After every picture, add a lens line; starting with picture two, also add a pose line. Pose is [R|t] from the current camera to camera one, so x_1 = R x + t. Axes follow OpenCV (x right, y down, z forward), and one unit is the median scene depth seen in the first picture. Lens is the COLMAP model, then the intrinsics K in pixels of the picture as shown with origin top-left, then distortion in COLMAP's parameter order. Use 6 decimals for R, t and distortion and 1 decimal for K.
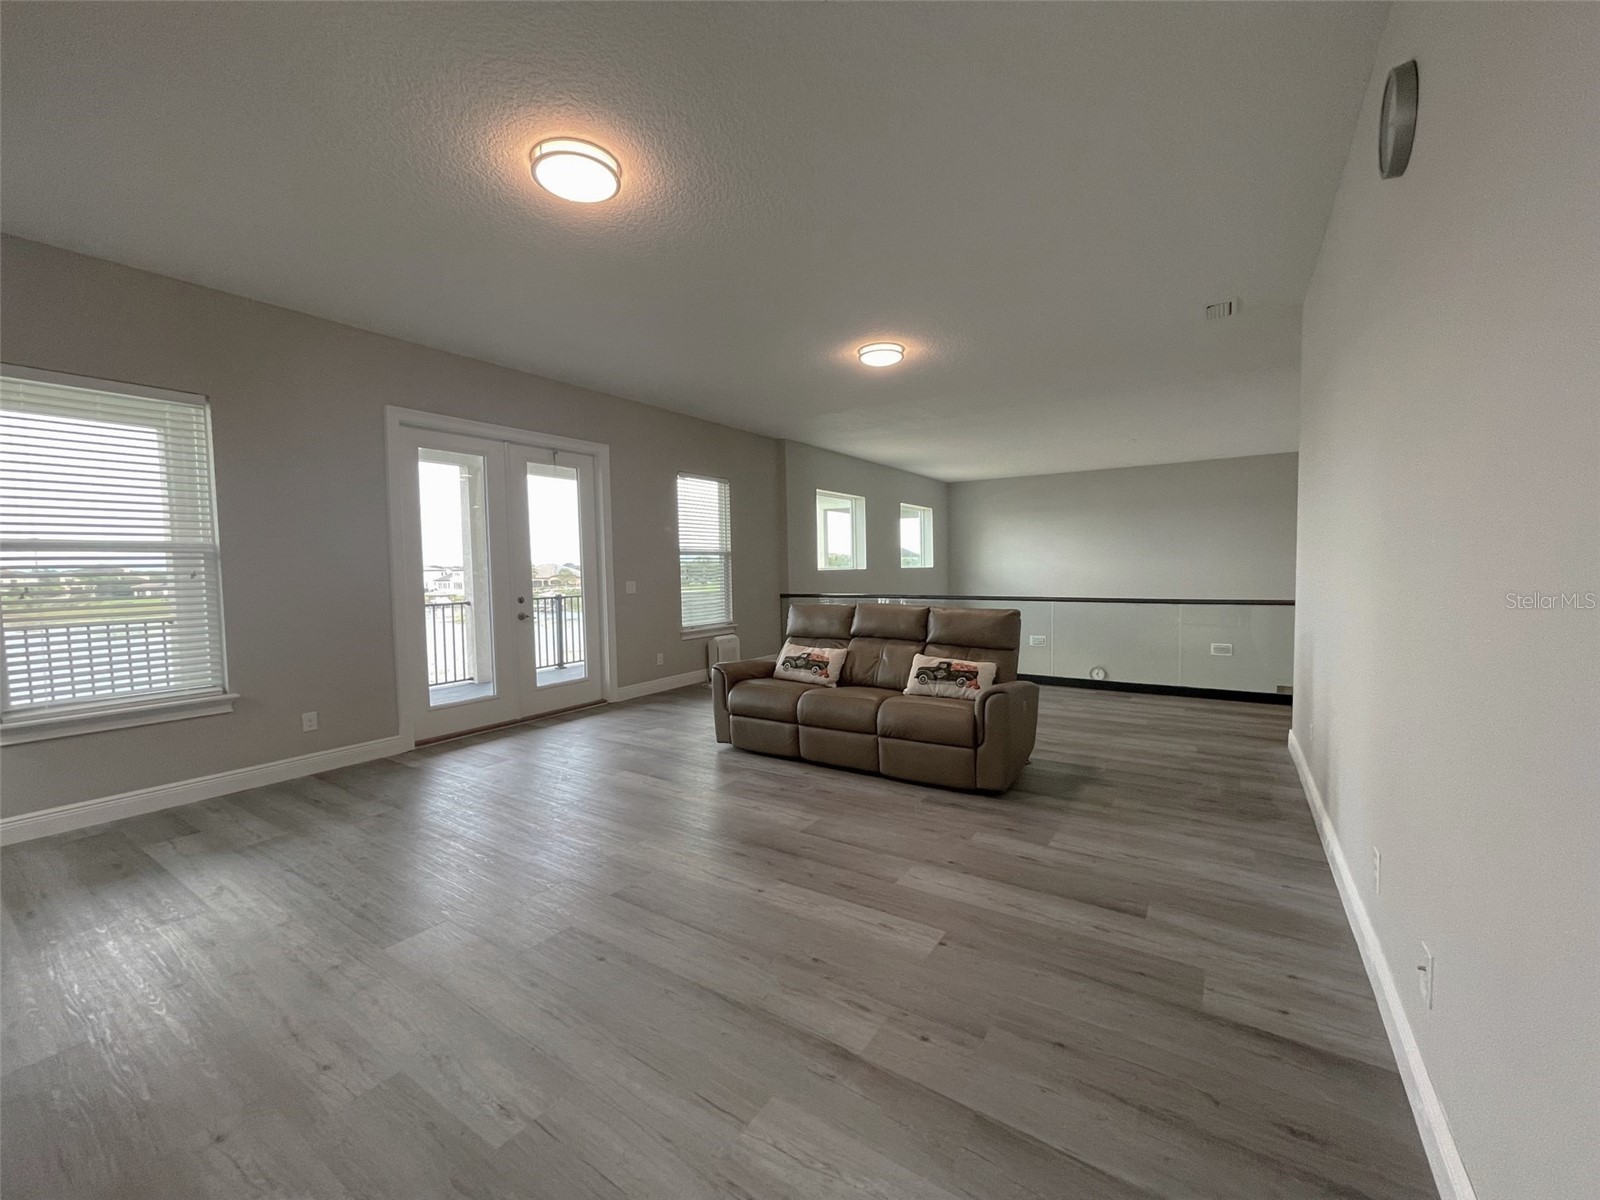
lens RADIAL K [[646.0, 0, 805.8], [0, 646.0, 594.1], [0, 0, 1]] dist [-0.001470, 0.000195]
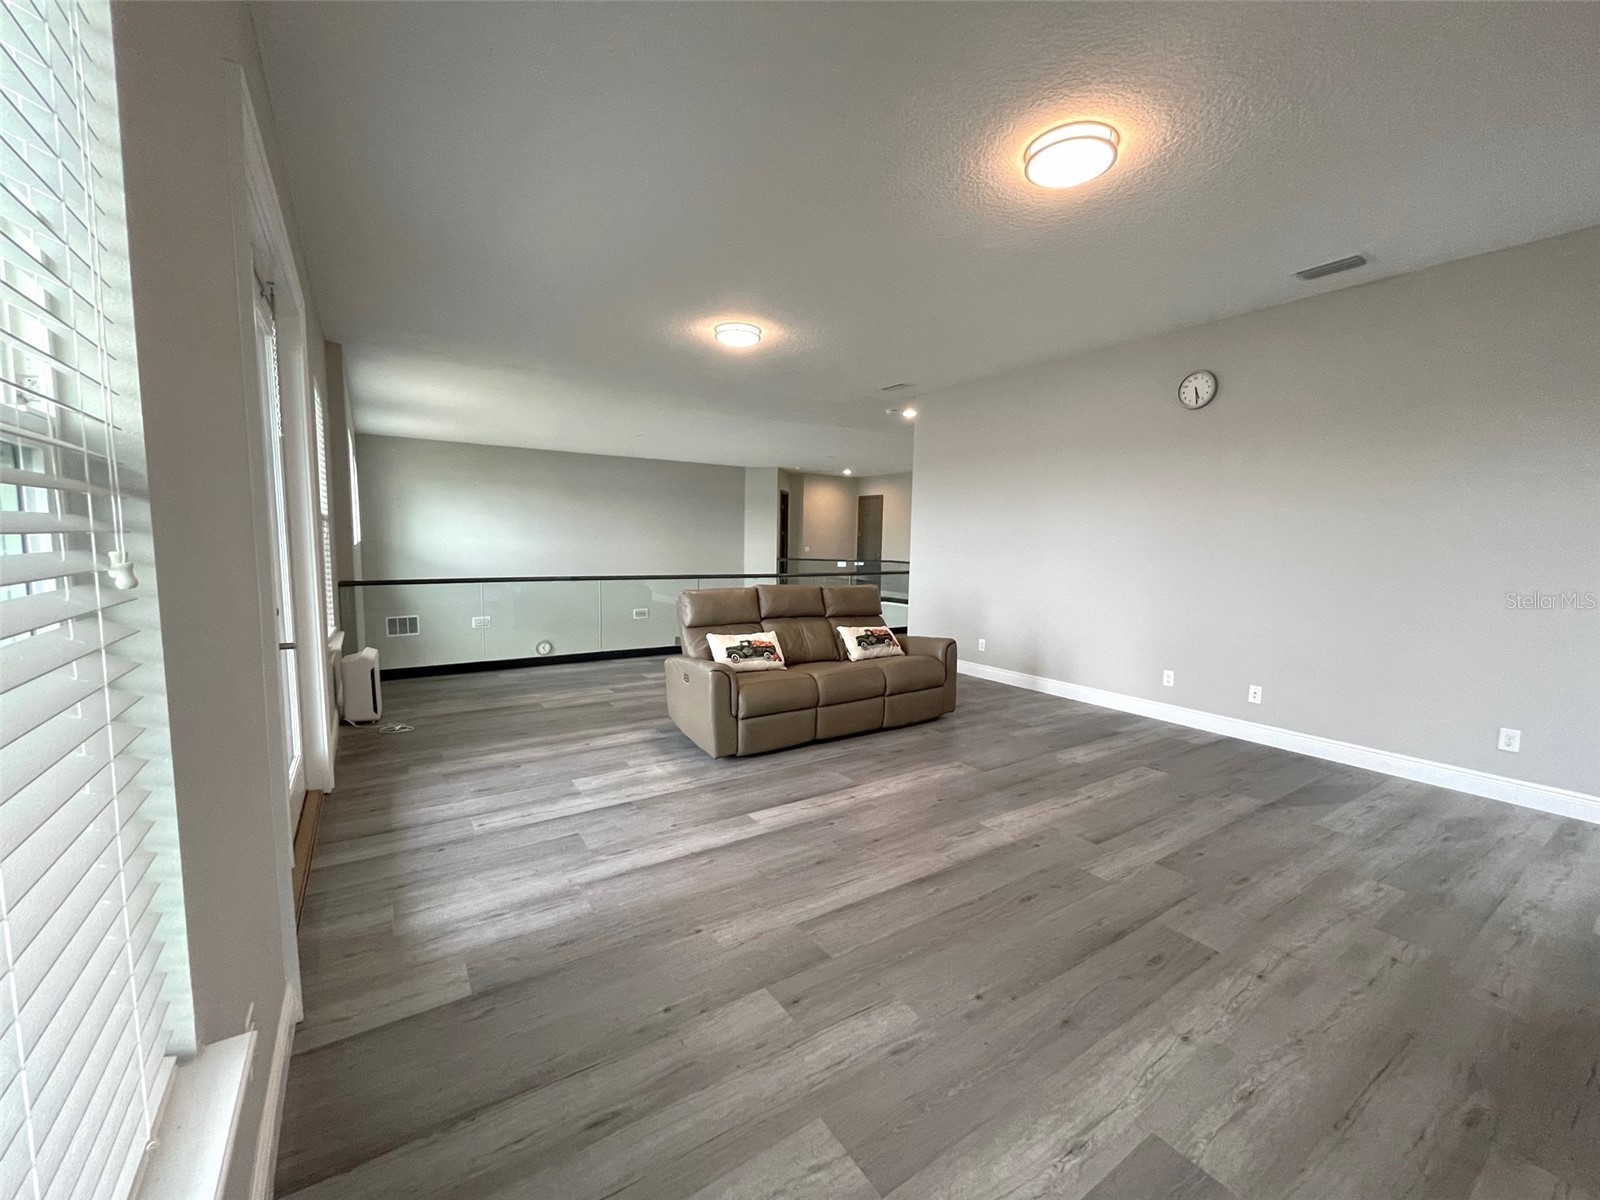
lens RADIAL K [[646.0, 0, 804.8], [0, 646.0, 608.9], [0, 0, 1]] dist [-0.001470, 0.000195]
pose [[0.387349, -0.076256, 0.918774, -0.985439], [0.018520, 0.997016, 0.074942, -0.026450], [-0.921747, -0.012013, 0.387606, 0.677850]]
